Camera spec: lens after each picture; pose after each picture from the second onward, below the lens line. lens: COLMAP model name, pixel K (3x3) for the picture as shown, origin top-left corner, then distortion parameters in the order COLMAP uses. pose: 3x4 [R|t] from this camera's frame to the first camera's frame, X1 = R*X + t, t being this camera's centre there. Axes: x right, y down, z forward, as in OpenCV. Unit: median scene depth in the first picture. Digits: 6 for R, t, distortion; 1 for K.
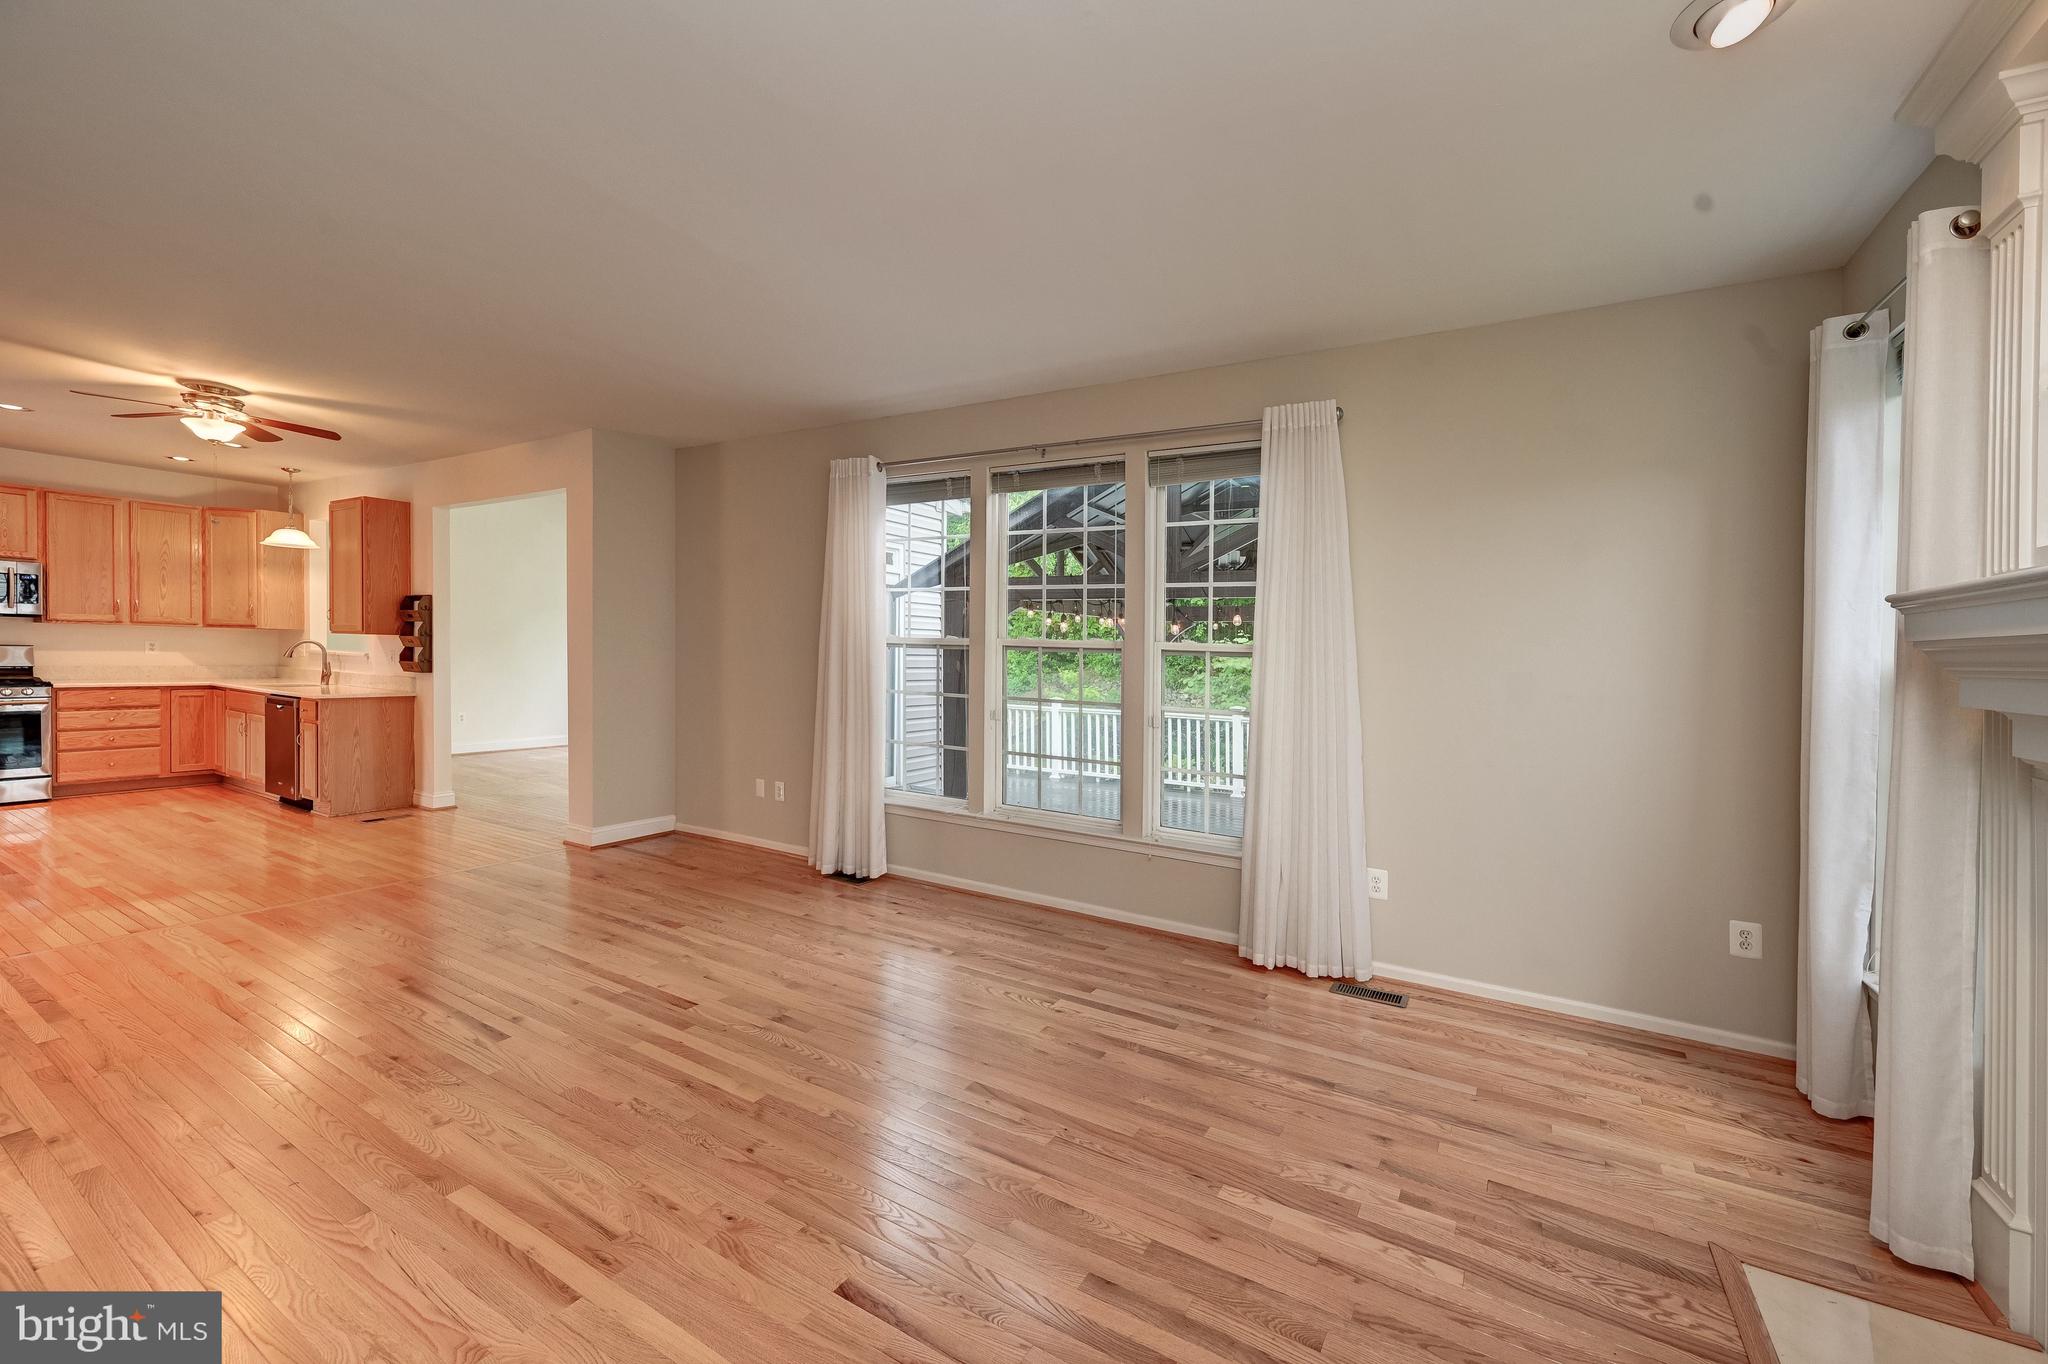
lens RADIAL K [[816.7, 0, 1020.6], [0, 816.7, 668.9], [0, 0, 1]] dist [-0.003266, 0.001023]
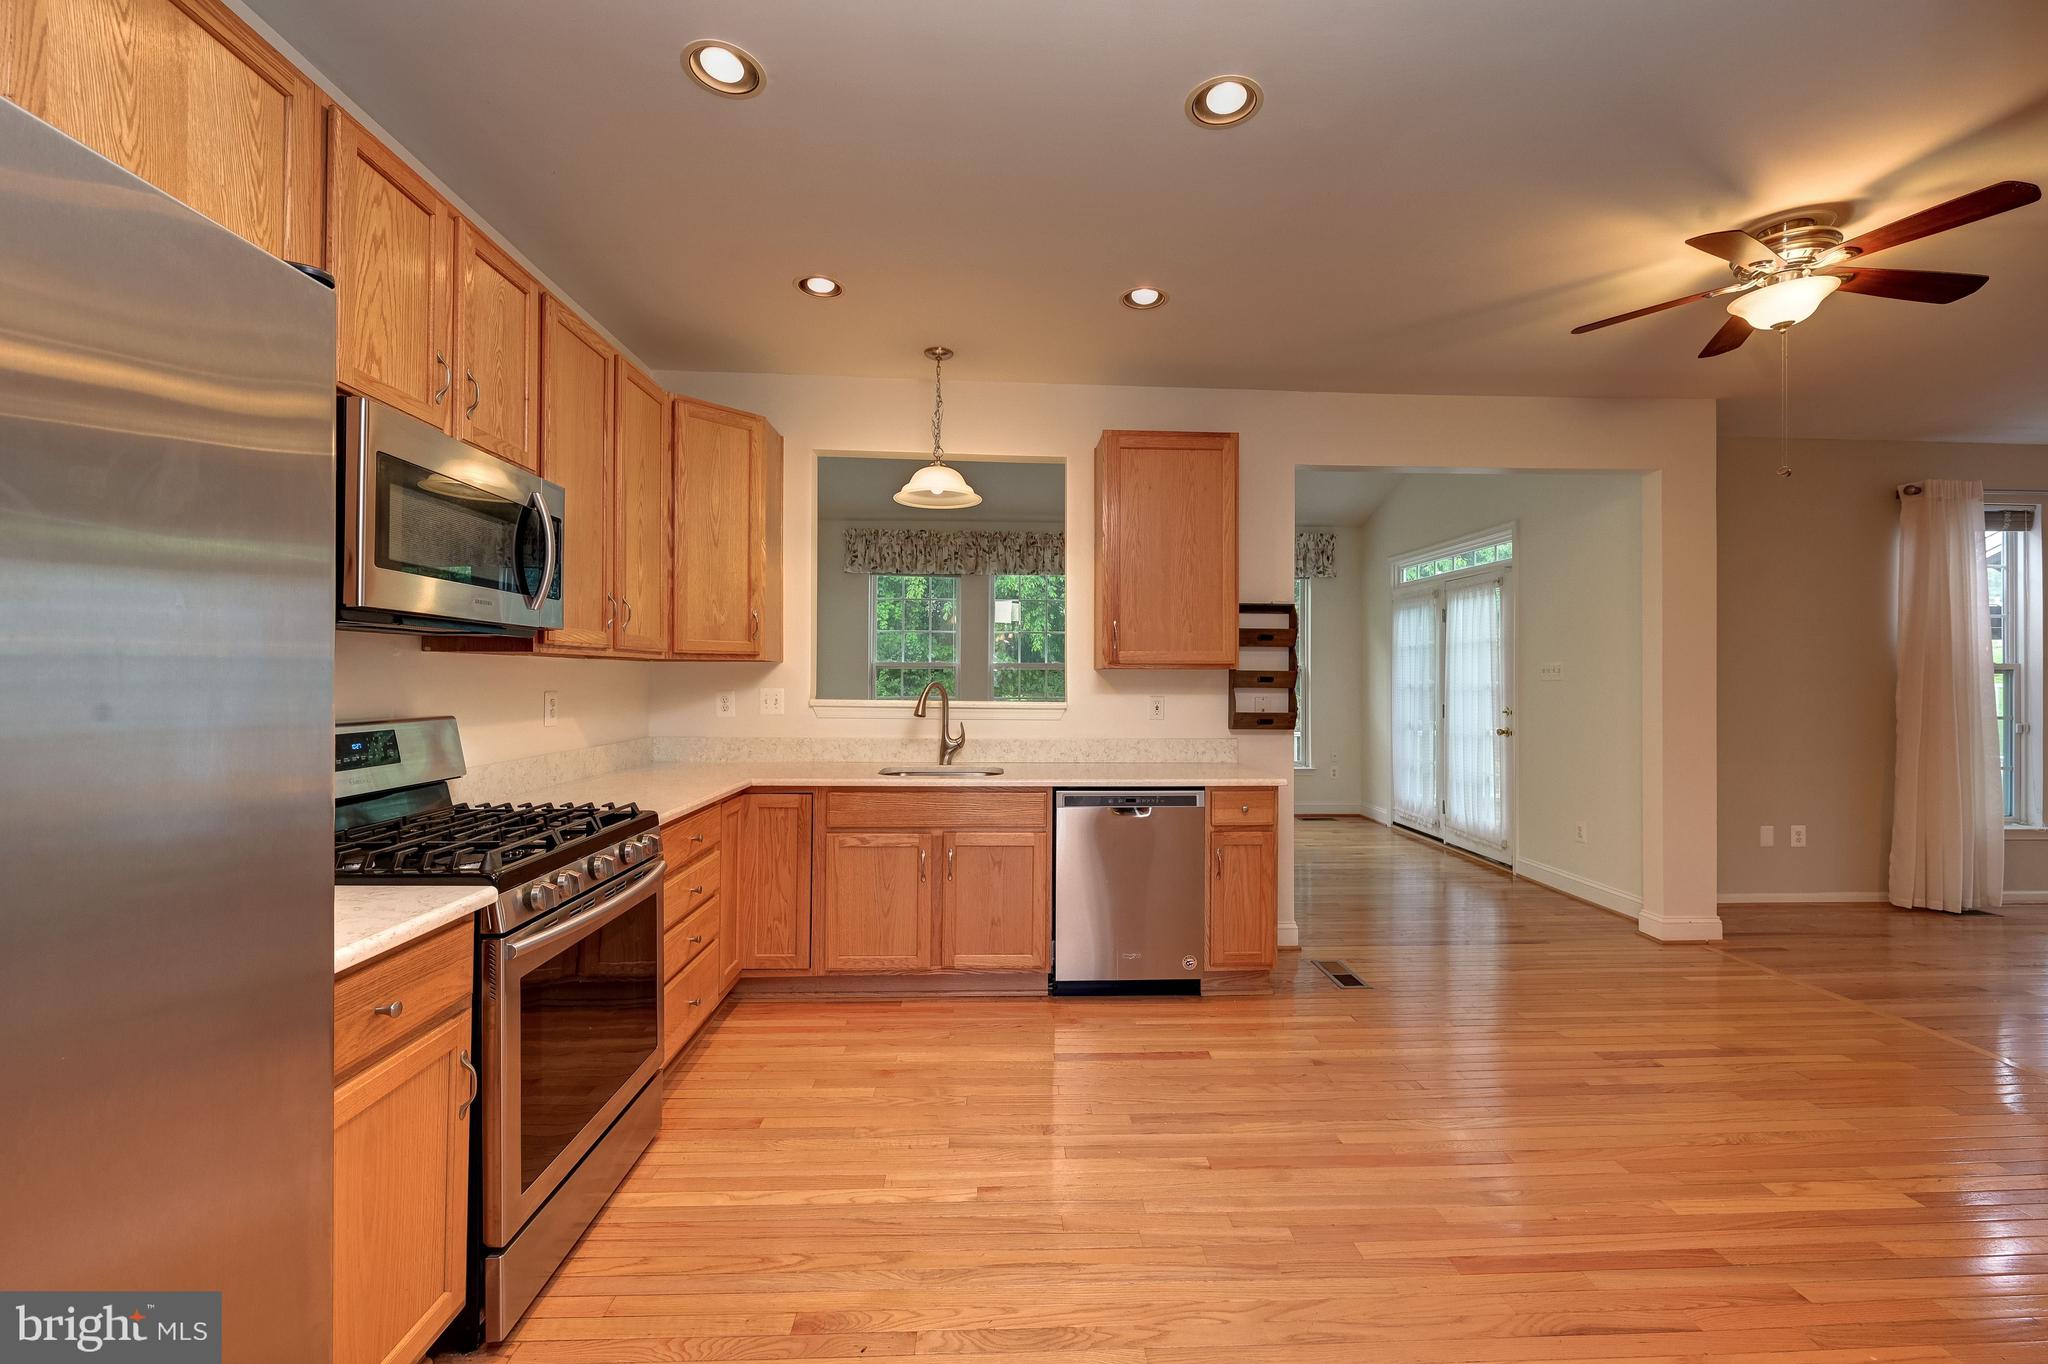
lens RADIAL K [[816.7, 0, 1028.7], [0, 816.7, 673.4], [0, 0, 1]] dist [-0.003266, 0.001023]
pose [[0.836452, -0.019728, 0.547686, -1.198819], [0.030120, 0.999496, -0.009998, -0.036499], [-0.547212, 0.024859, 0.836625, 0.569394]]
